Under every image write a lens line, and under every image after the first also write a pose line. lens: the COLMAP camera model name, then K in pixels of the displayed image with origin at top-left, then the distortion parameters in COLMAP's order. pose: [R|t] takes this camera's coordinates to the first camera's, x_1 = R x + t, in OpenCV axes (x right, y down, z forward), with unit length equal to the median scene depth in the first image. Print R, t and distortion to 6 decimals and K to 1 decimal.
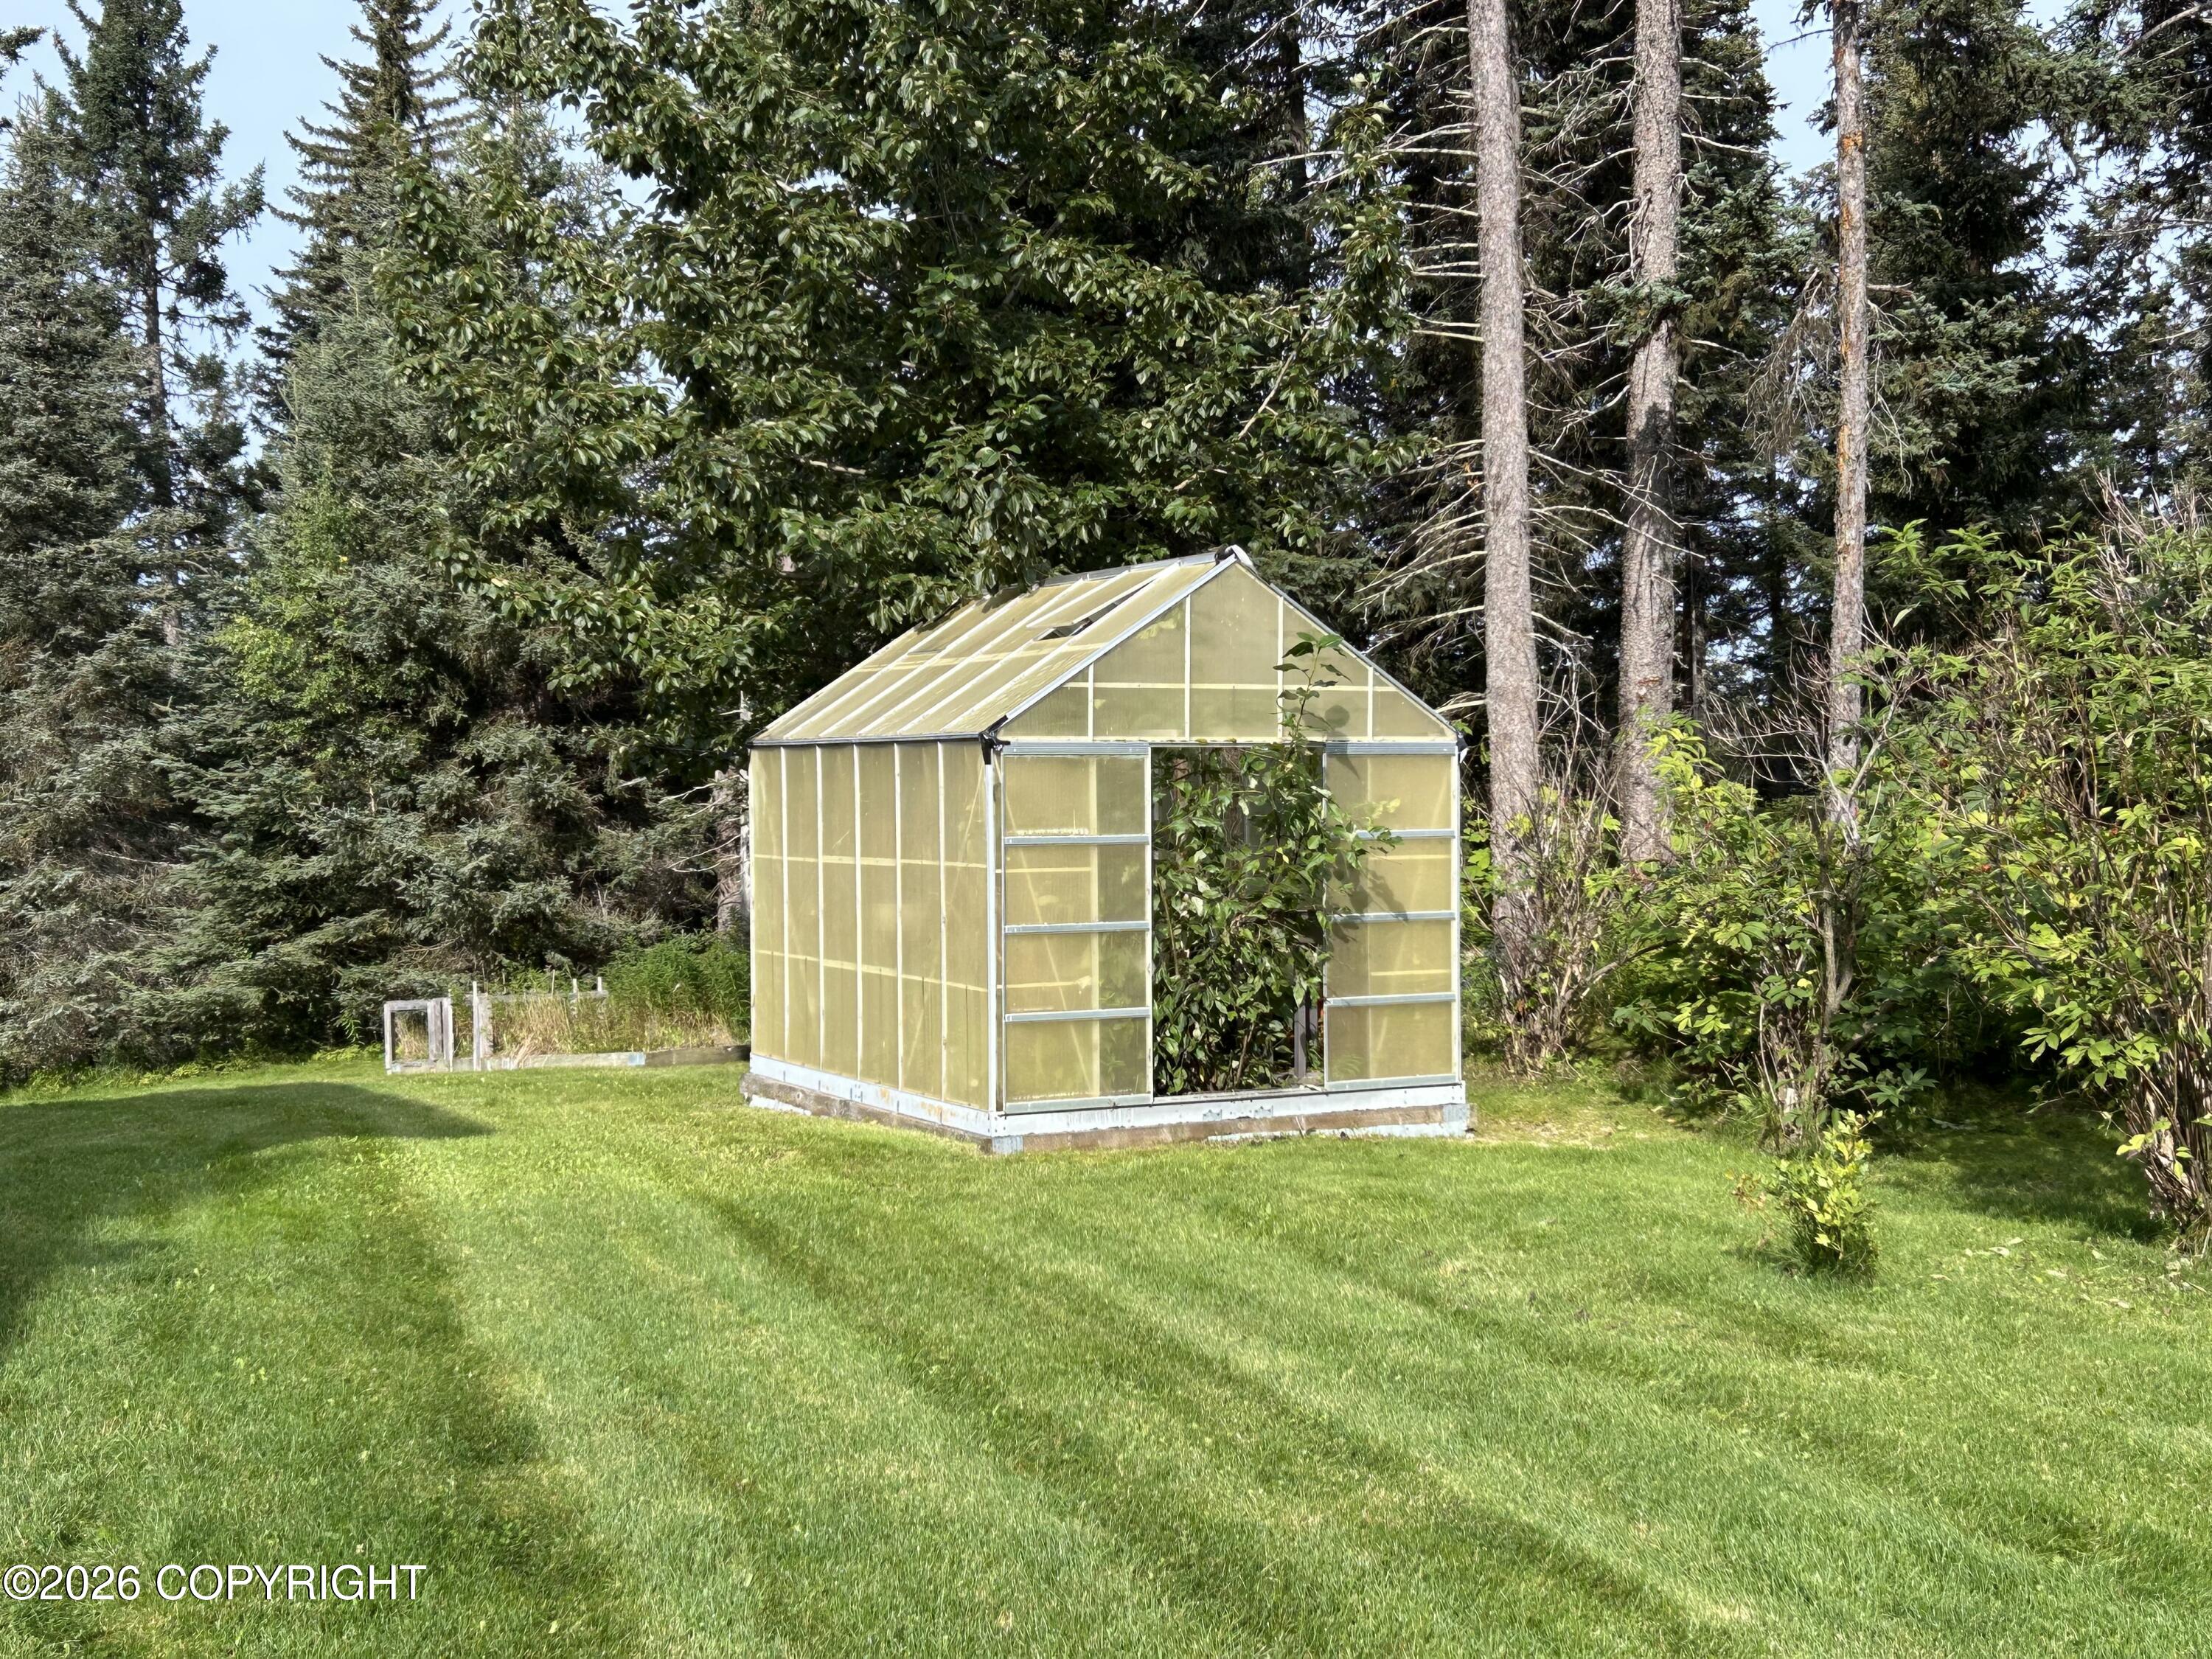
lens RADIAL K [[2652.9, 0, 1106.0], [0, 2652.9, 829.5], [0, 0, 1]] dist [0.083334, -0.052287]
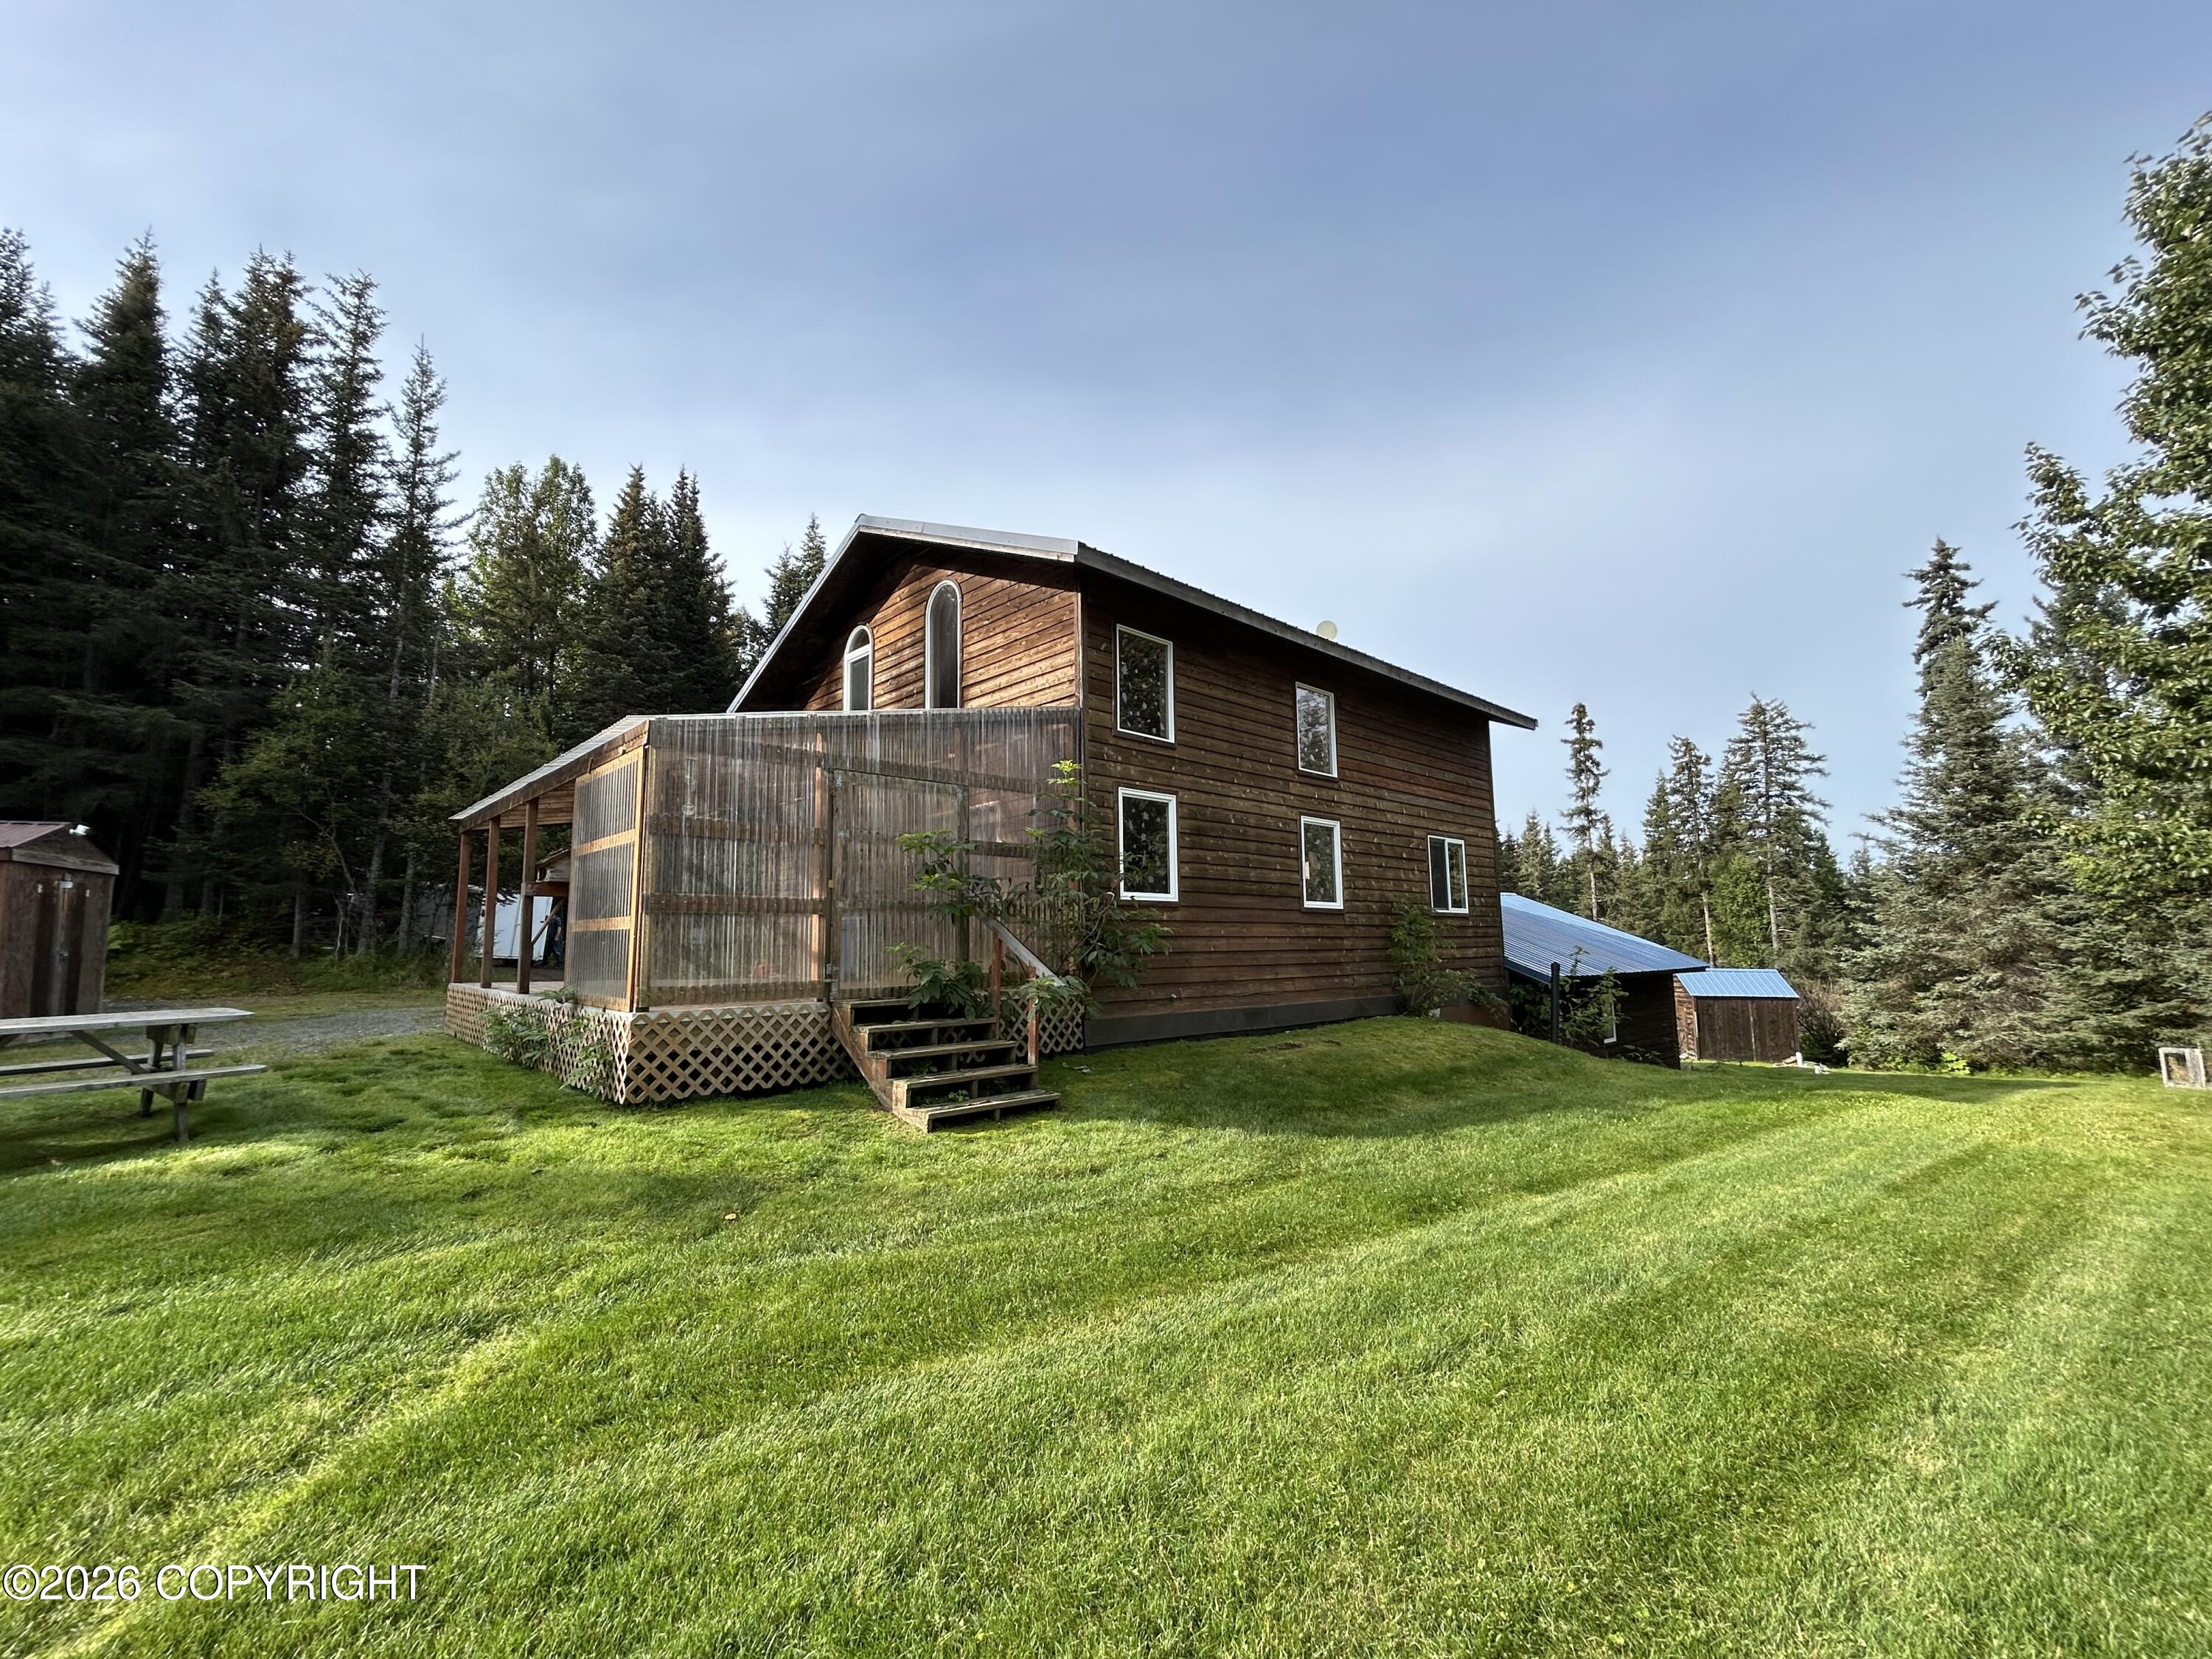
lens RADIAL K [[936.9, 0, 1106.0], [0, 936.9, 829.5], [0, 0, 1]] dist [-0.013202, 0.000167]
pose [[0.323188, -0.109429, -0.939987, 0.239359], [-0.016052, 0.992515, -0.121063, 0.003949], [0.946199, 0.054215, 0.319012, 0.147827]]
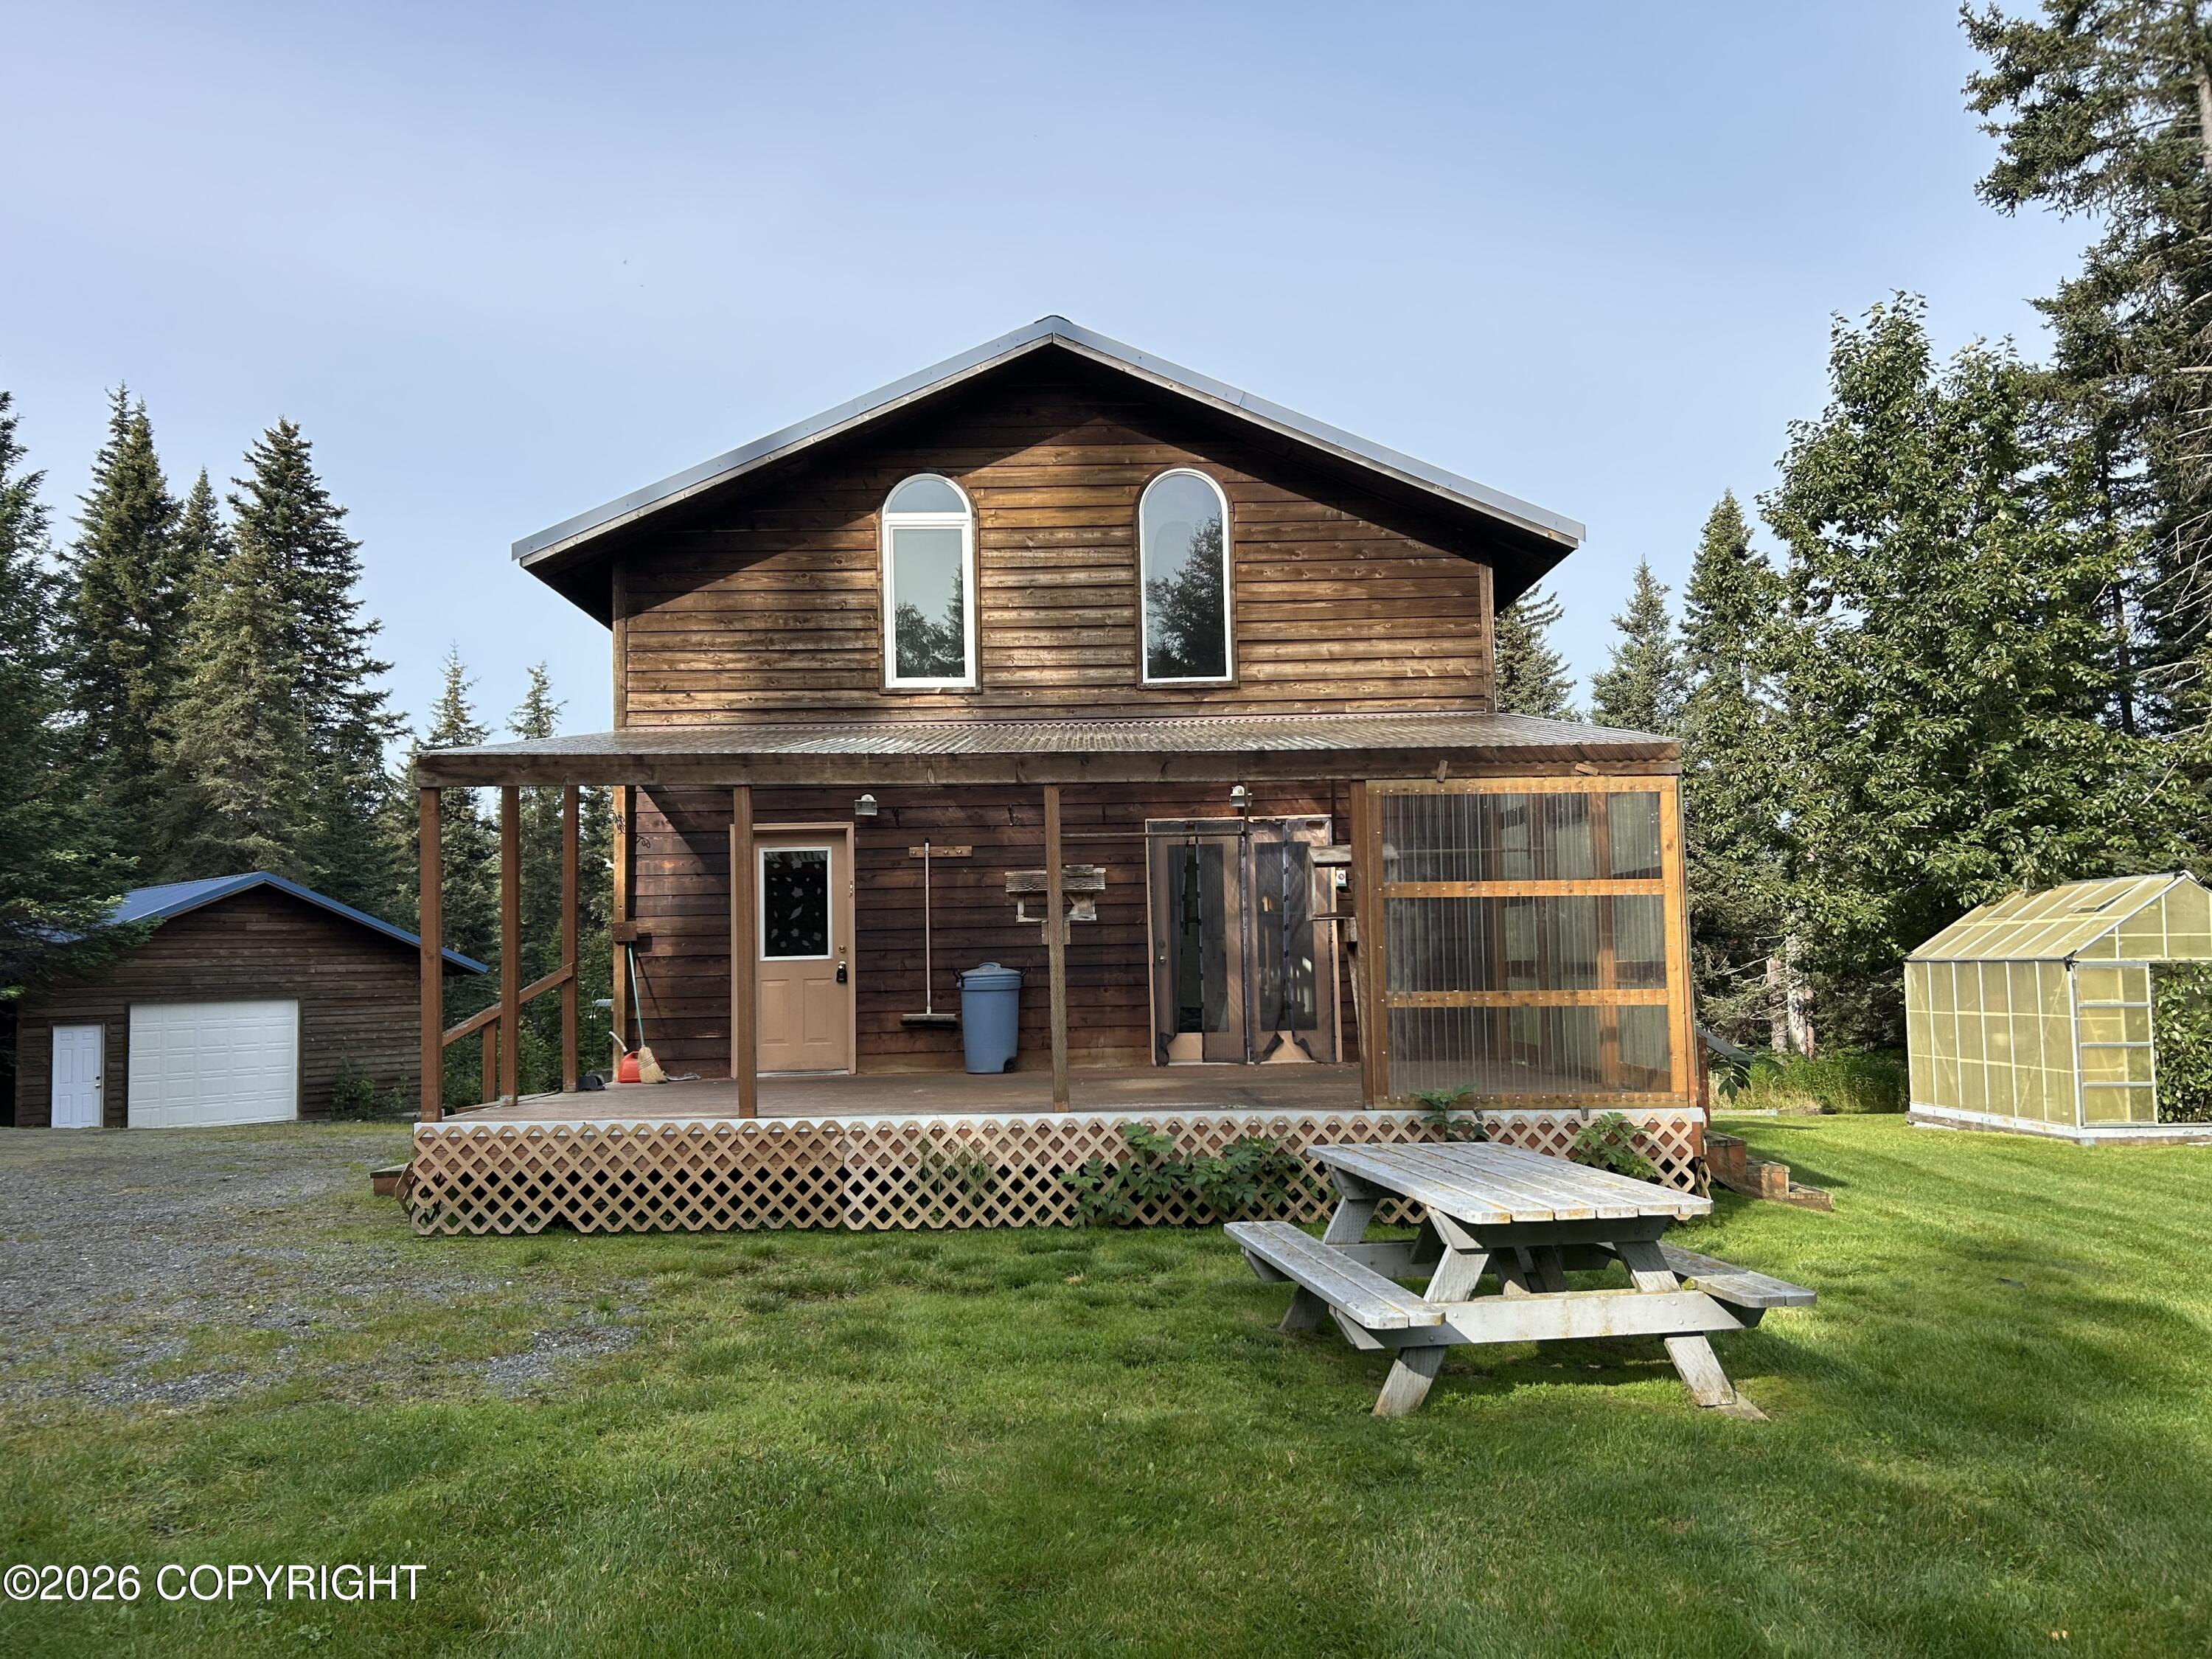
lens RADIAL K [[1664.1, 0, 1106.0], [0, 1664.1, 829.5], [0, 0, 1]] dist [0.049738, -0.048479]
pose [[0.914539, -0.039787, -0.402537, -0.189321], [-0.000081, 0.995133, -0.098543, -0.003047], [0.404498, 0.090154, 0.910084, -0.583580]]
